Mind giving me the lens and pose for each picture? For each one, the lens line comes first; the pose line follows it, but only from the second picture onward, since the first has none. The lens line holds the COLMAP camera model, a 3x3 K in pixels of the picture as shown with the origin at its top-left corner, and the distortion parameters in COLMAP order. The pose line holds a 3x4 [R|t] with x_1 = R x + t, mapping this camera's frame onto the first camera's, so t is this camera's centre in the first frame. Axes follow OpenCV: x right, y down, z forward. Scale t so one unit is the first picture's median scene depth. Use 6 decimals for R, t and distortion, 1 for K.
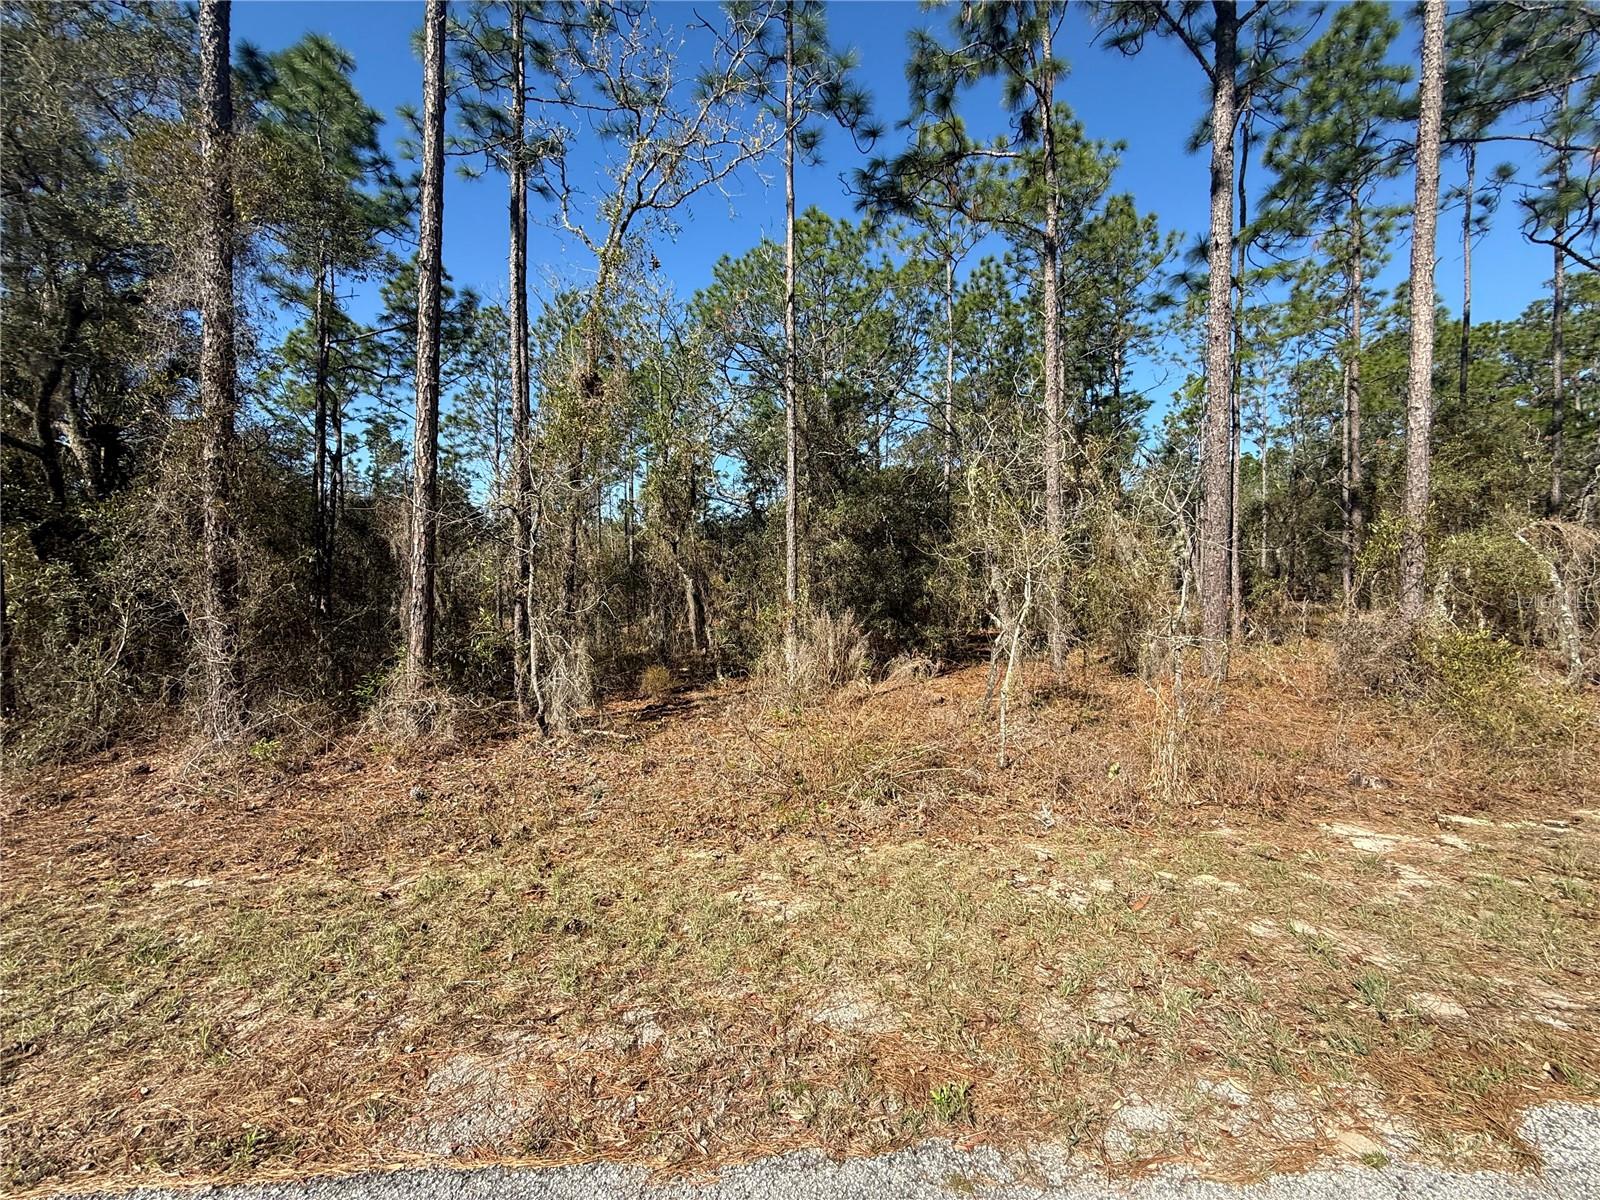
lens RADIAL K [[638.2, 0, 796.3], [0, 638.2, 600.0], [0, 0, 1]] dist [-0.000470, 0.000412]
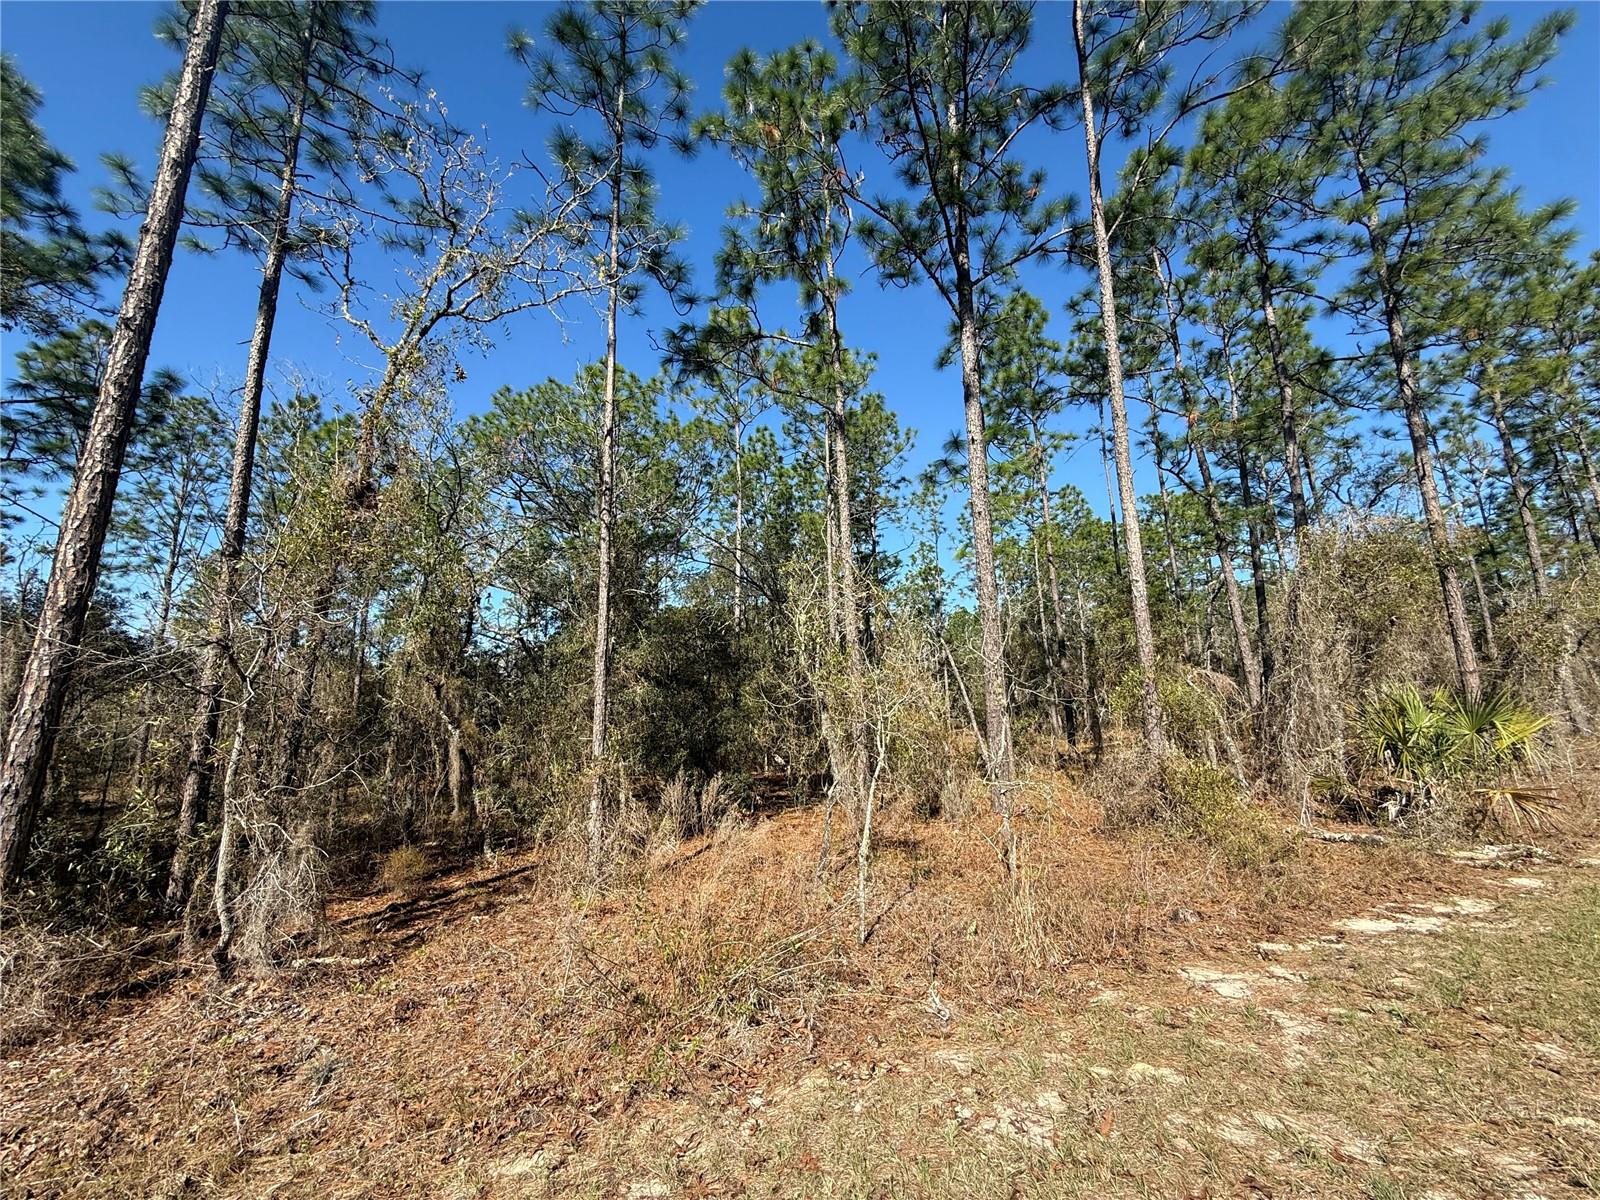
lens RADIAL K [[638.2, 0, 796.3], [0, 638.2, 600.0], [0, 0, 1]] dist [-0.000470, 0.000412]
pose [[0.936866, 0.046309, 0.346609, -0.073748], [0.029053, 0.977458, -0.209121, -0.018920], [-0.348480, 0.205988, 0.914402, 0.084628]]
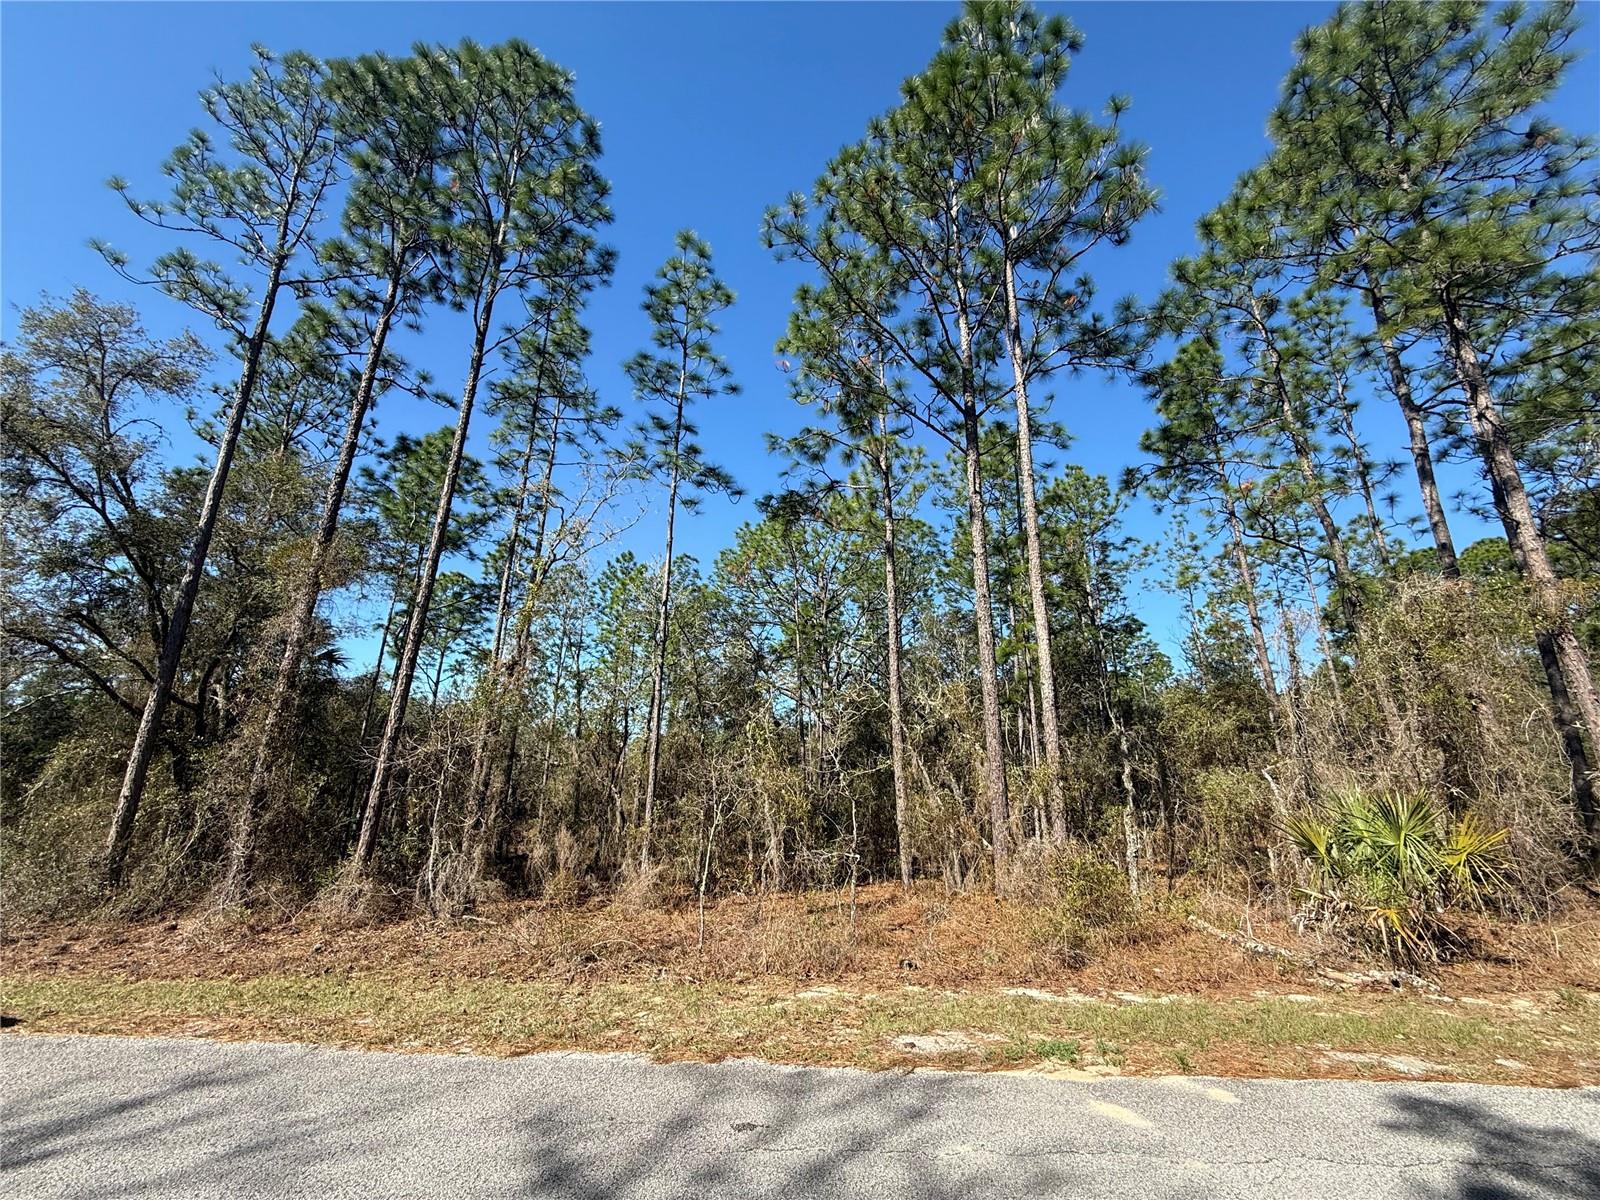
lens RADIAL K [[637.0, 0, 800.0], [0, 637.0, 600.0], [0, 0, 1]] dist [0.000564, 0.000134]
pose [[0.990721, -0.025770, -0.133445, 0.558736], [-0.017692, 0.949053, -0.314619, -0.021933], [0.134754, 0.314061, 0.939791, -0.391924]]
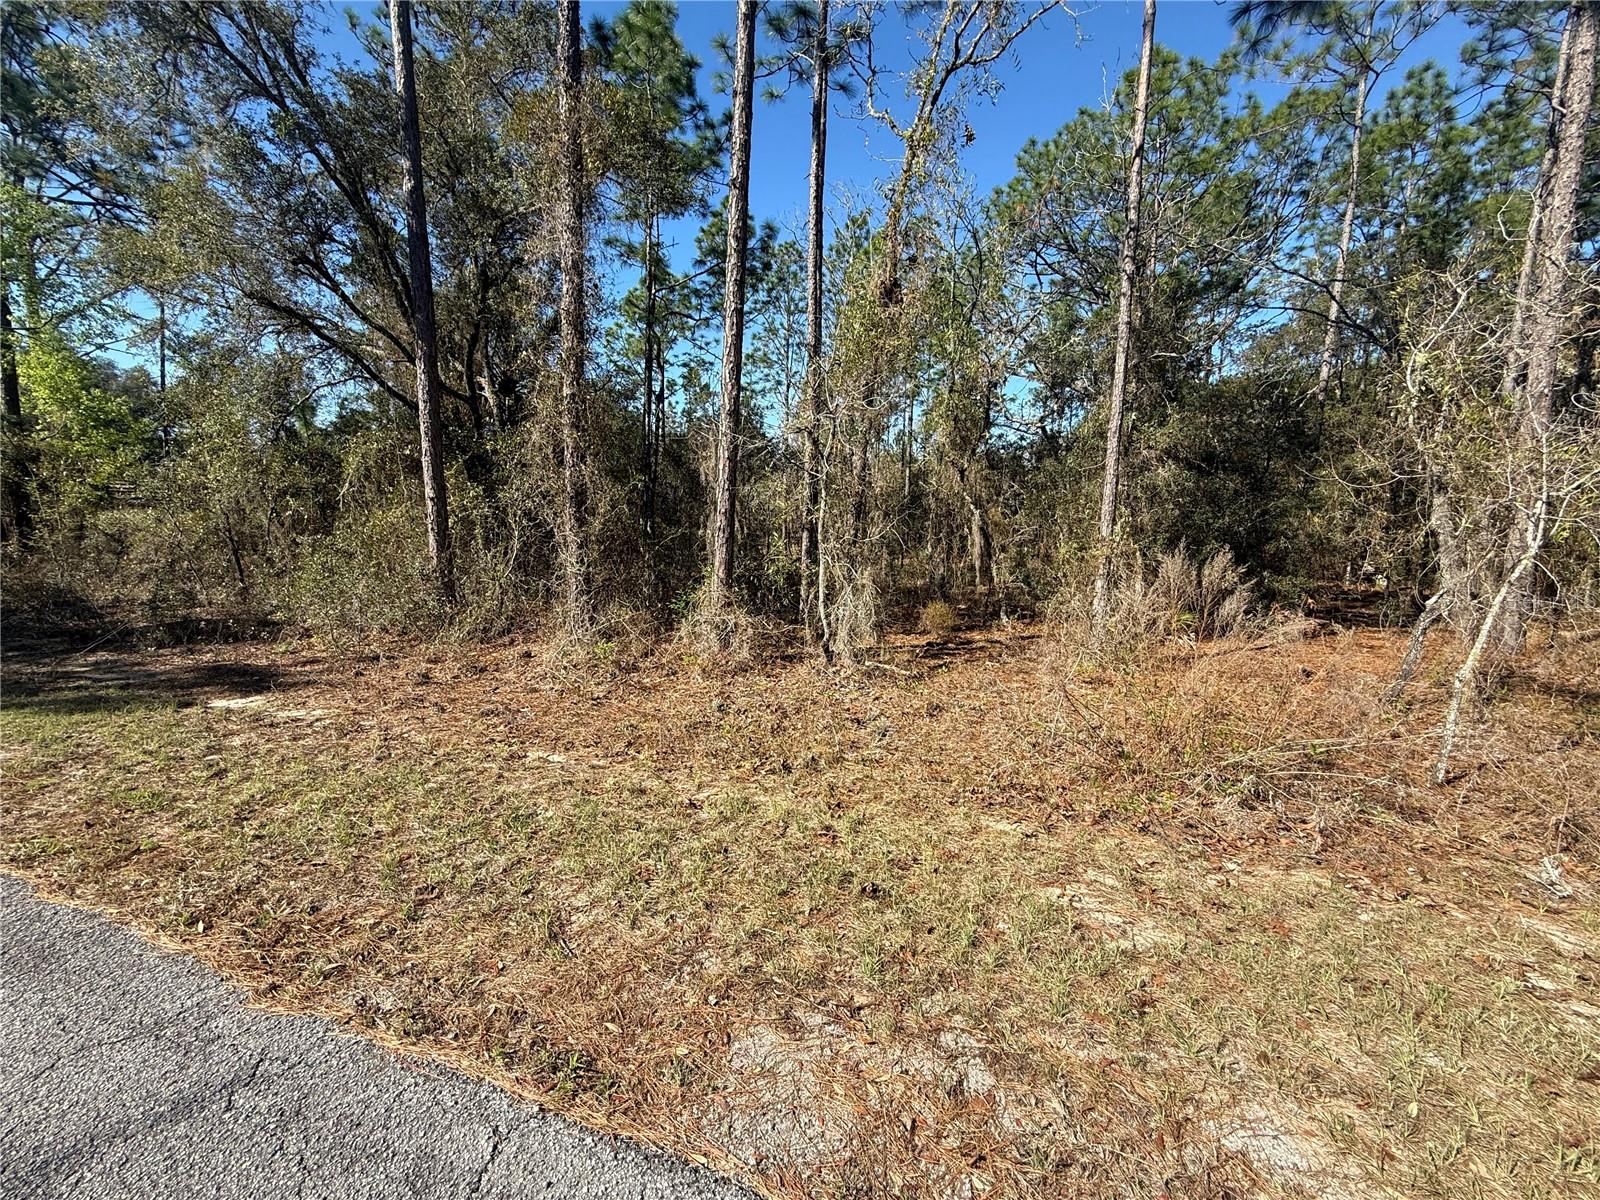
lens RADIAL K [[638.2, 0, 796.3], [0, 638.2, 600.0], [0, 0, 1]] dist [-0.000470, 0.000412]
pose [[0.914711, 0.073896, -0.397296, -0.045867], [-0.032616, 0.993431, 0.109682, 0.005521], [0.402791, -0.087369, 0.911112, 0.068936]]
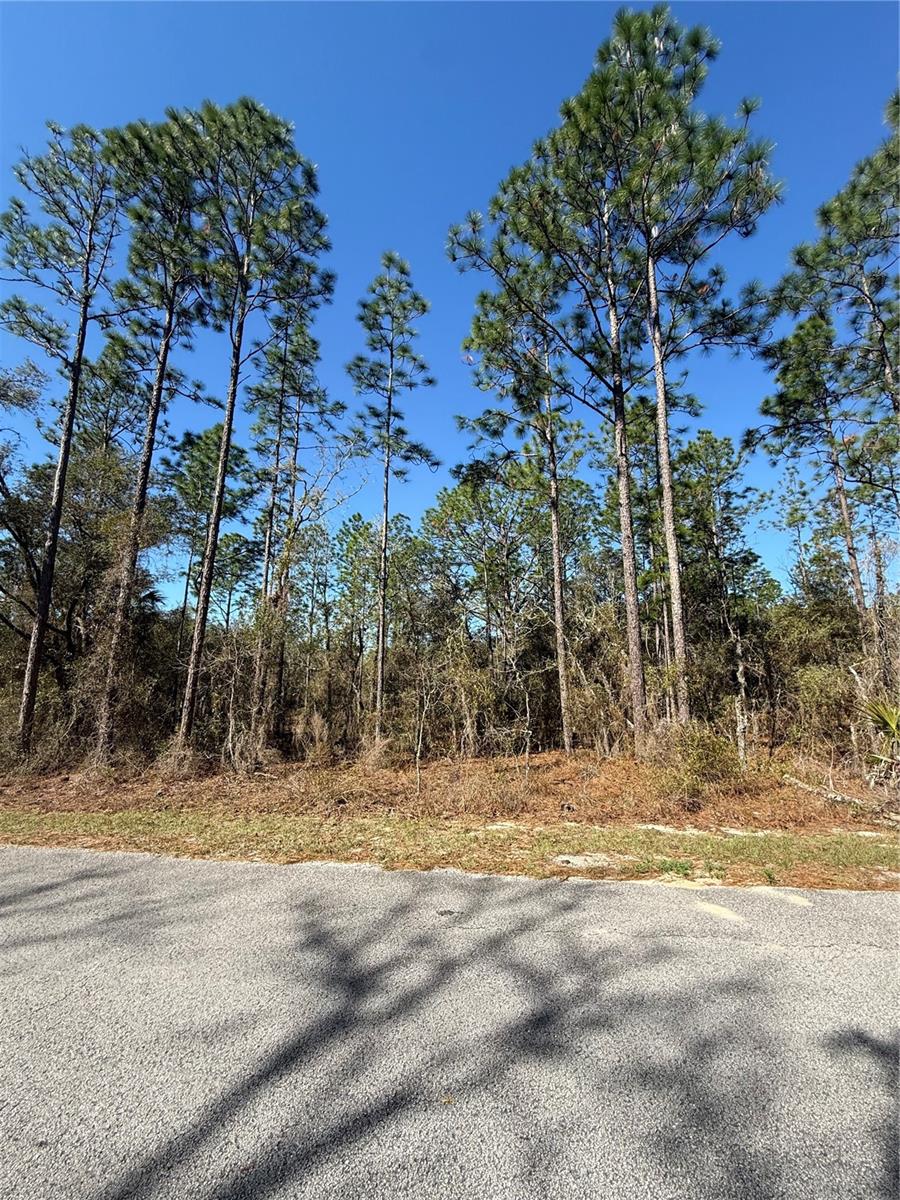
lens RADIAL K [[478.7, 0, 453.6], [0, 478.7, 597.2], [0, 0, 1]] dist [-0.000470, 0.000412]
pose [[0.977215, -0.034732, -0.209392, 0.569981], [-0.010762, 0.977144, -0.212304, -0.018623], [0.211980, 0.209721, 0.954506, -0.384479]]
